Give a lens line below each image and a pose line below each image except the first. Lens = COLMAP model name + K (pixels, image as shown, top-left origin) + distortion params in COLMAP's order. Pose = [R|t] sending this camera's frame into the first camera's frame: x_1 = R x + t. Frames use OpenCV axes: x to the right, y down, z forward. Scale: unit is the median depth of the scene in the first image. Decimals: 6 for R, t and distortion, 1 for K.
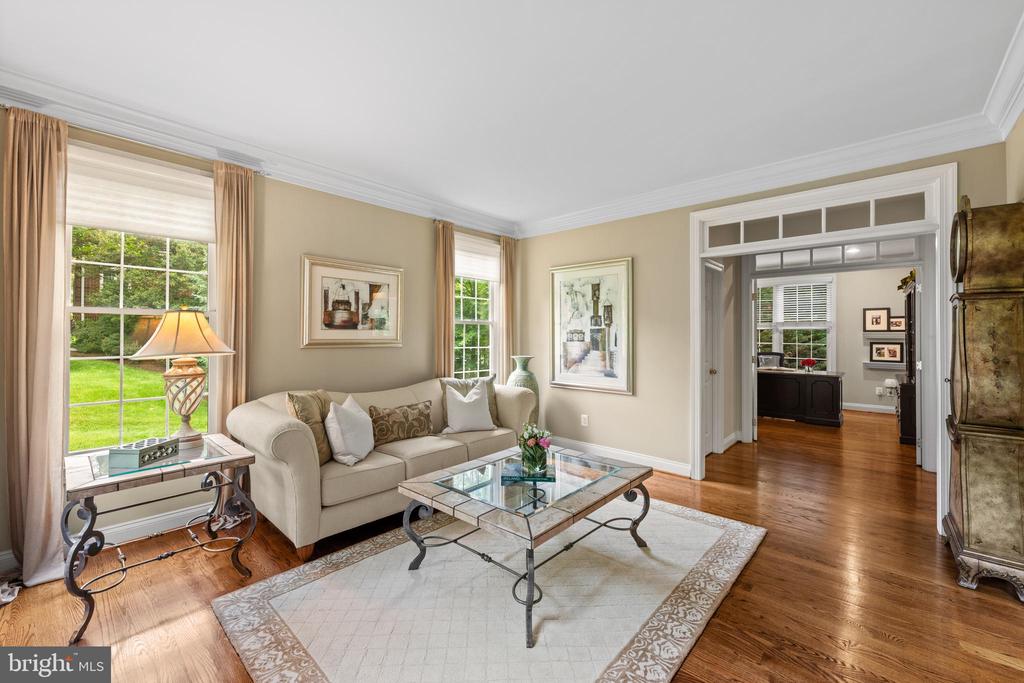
lens RADIAL K [[412.7, 0, 508.9], [0, 412.7, 335.2], [0, 0, 1]] dist [0.000734, 0.000191]
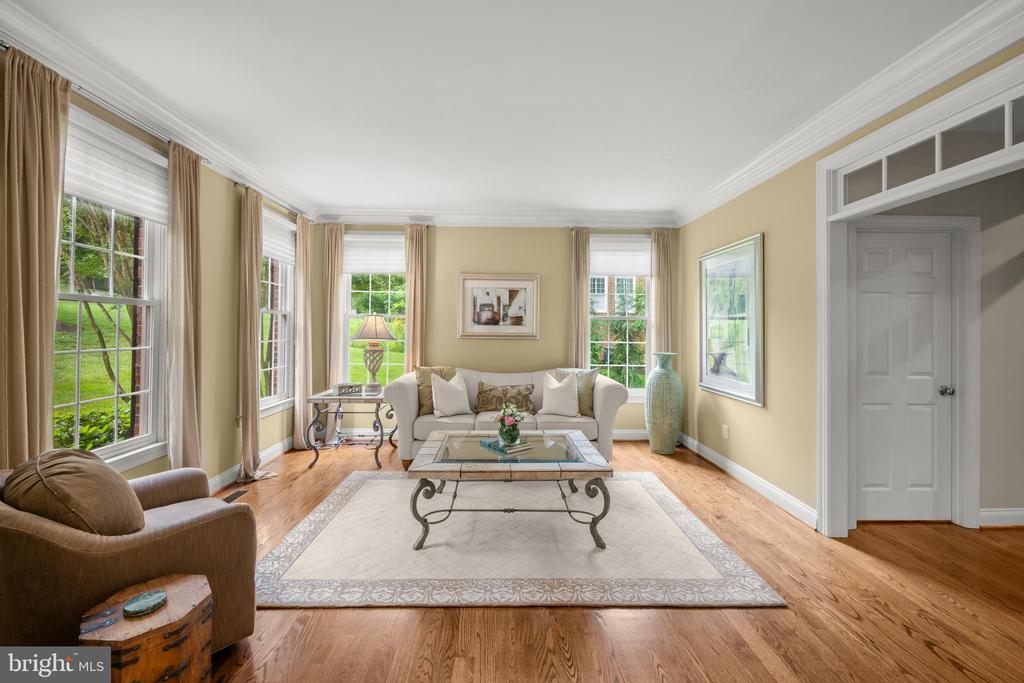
lens RADIAL K [[416.9, 0, 511.7], [0, 416.9, 330.1], [0, 0, 1]] dist [-0.000223, 0.000218]
pose [[0.689156, 0.003681, -0.724604, 0.631855], [-0.007926, 0.999966, -0.002458, 0.004675], [0.724570, 0.007437, 0.689161, 0.118412]]
